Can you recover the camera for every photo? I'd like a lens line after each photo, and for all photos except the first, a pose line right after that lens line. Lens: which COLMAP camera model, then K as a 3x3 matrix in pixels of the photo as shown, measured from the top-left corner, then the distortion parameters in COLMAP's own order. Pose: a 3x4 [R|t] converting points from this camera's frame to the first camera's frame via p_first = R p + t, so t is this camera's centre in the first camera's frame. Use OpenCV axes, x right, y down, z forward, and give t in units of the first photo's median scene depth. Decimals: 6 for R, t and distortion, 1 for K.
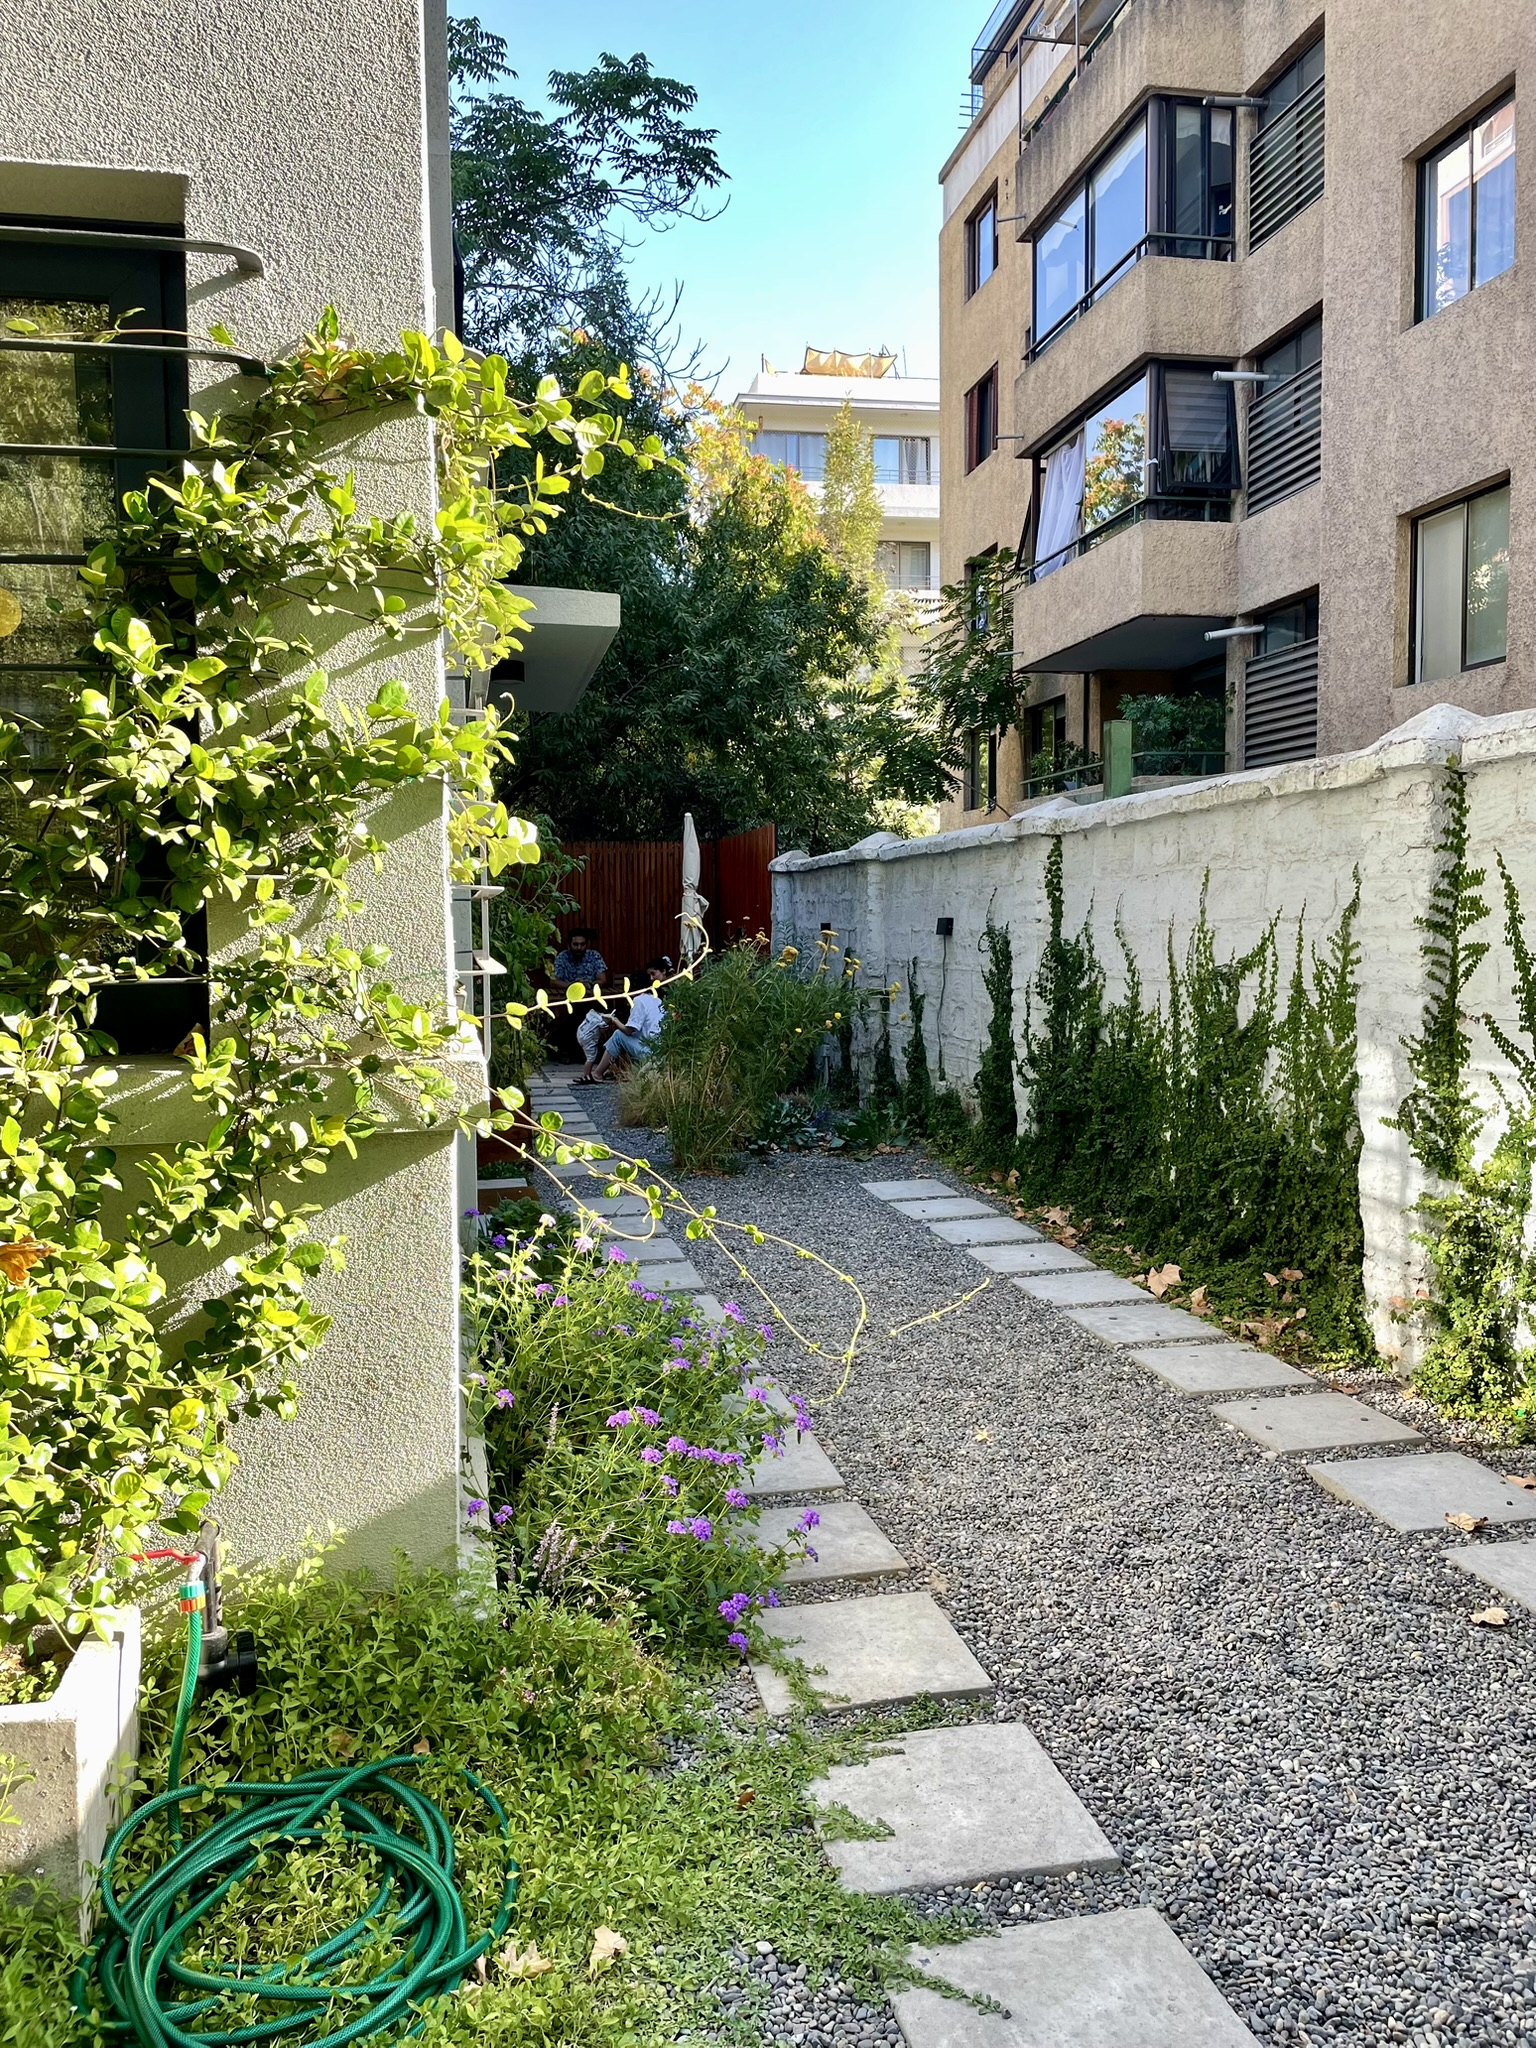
lens RADIAL K [[1558.1, 0, 765.6], [0, 1558.1, 1016.4], [0, 0, 1]] dist [0.029621, 0.000021]
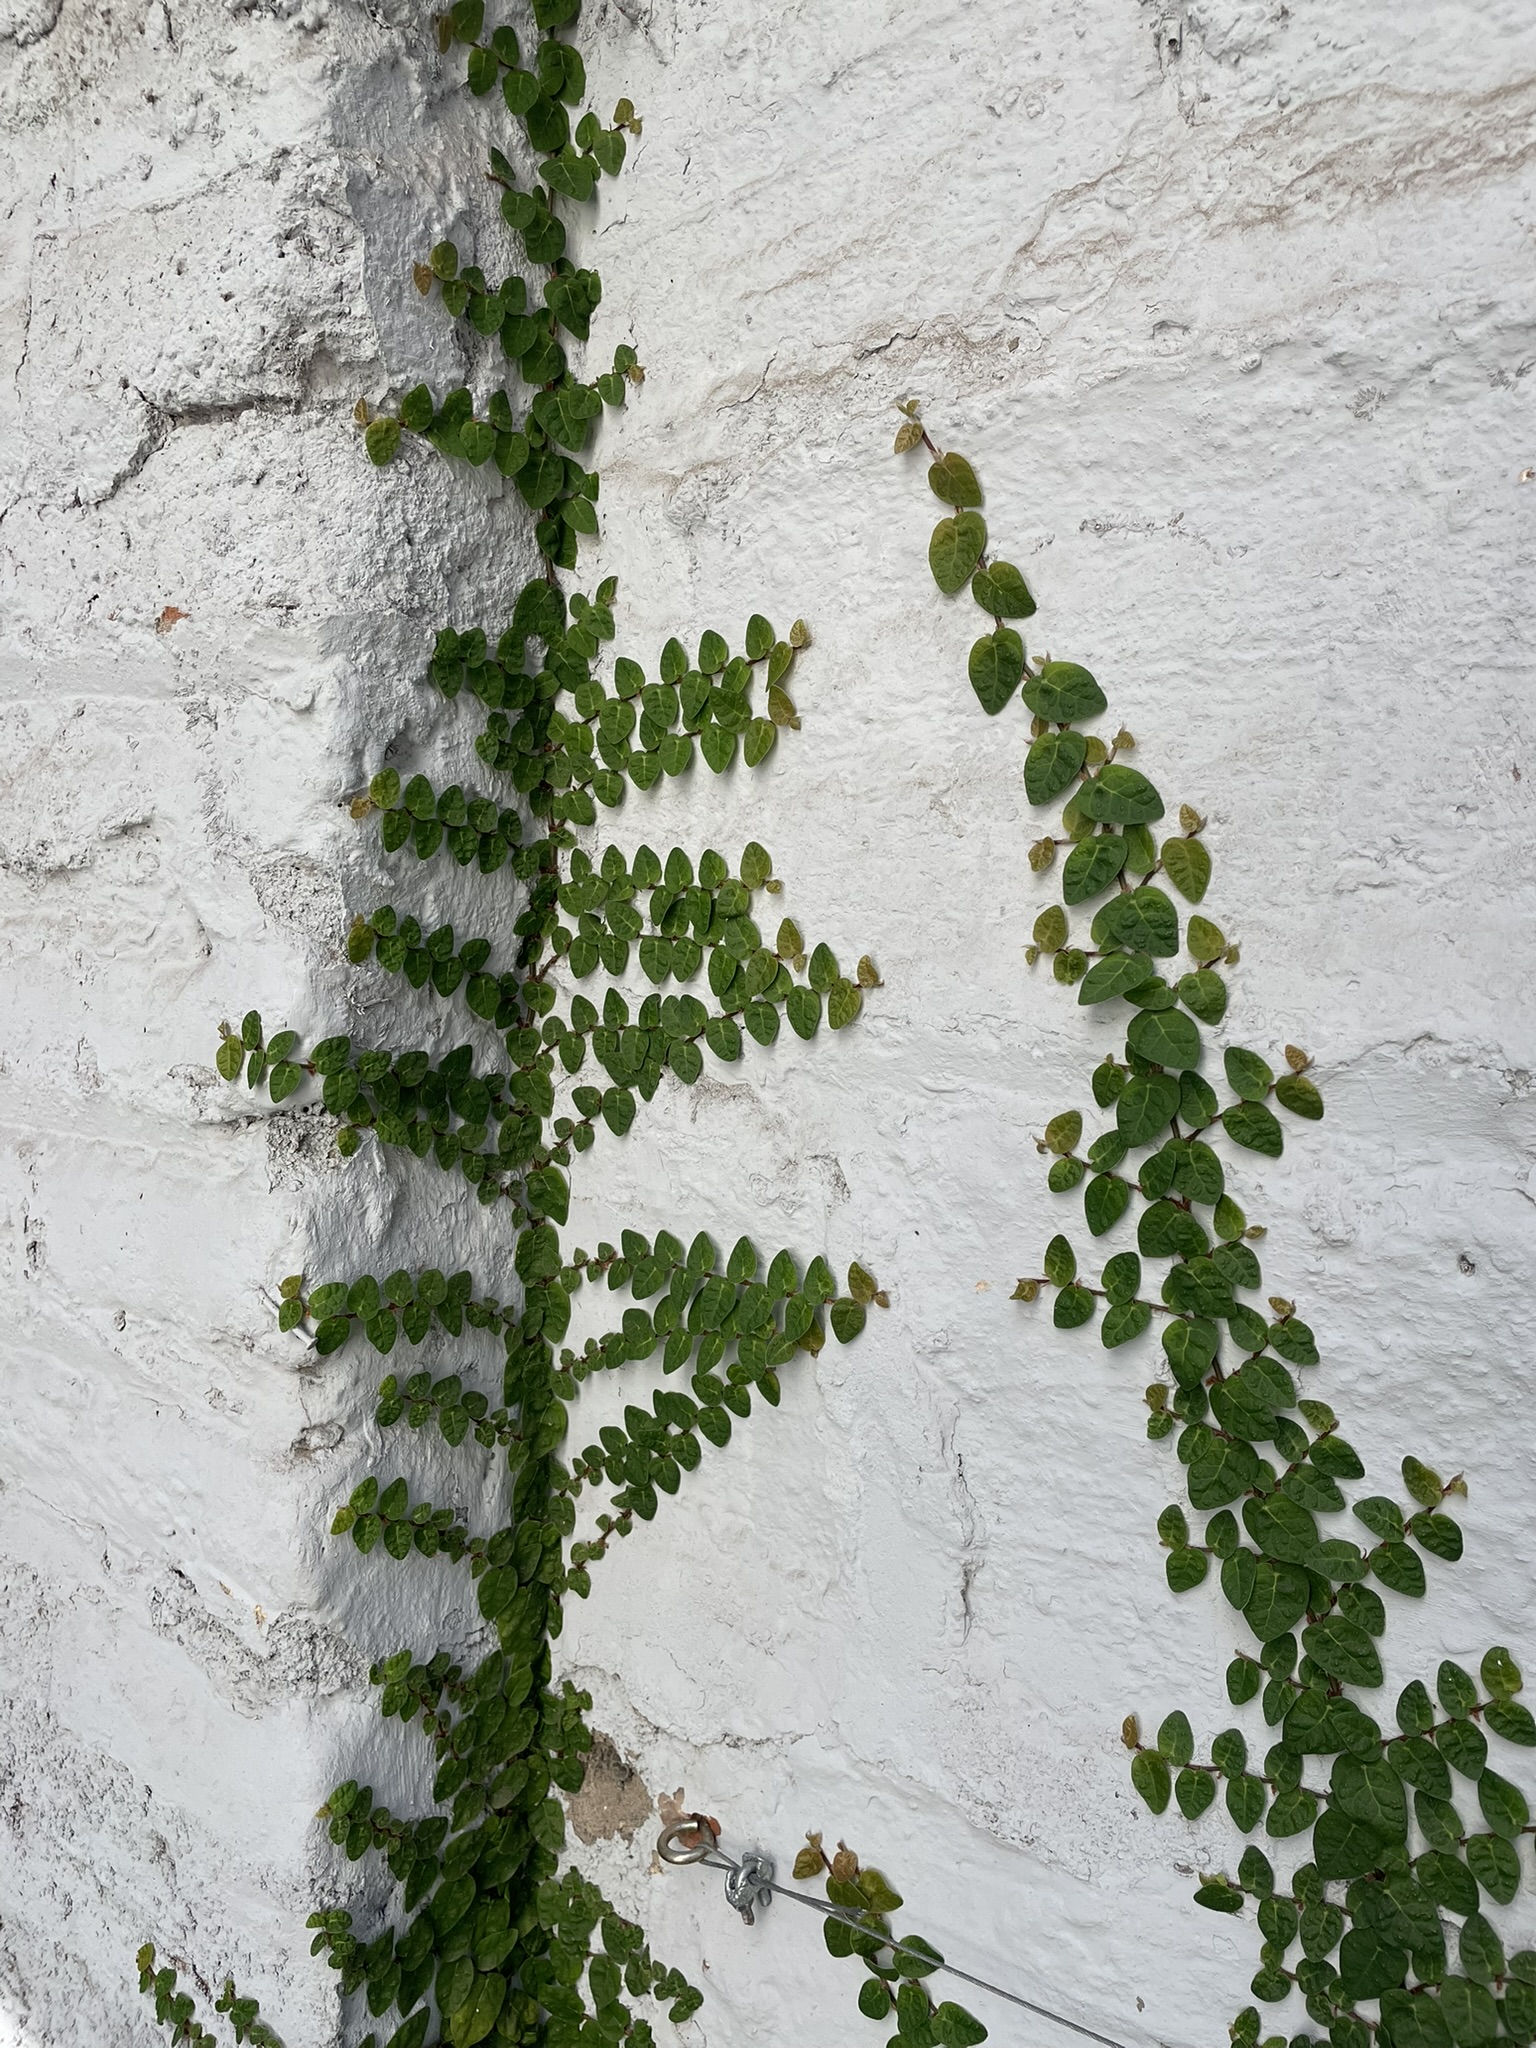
lens RADIAL K [[1558.1, 0, 762.4], [0, 1558.1, 1020.8], [0, 0, 1]] dist [0.029621, 0.000021]
pose [[0.749037, -0.046289, 0.660909, 0.369631], [0.018937, 0.998645, 0.048480, -0.068544], [-0.662257, -0.023798, 0.748898, 0.891772]]
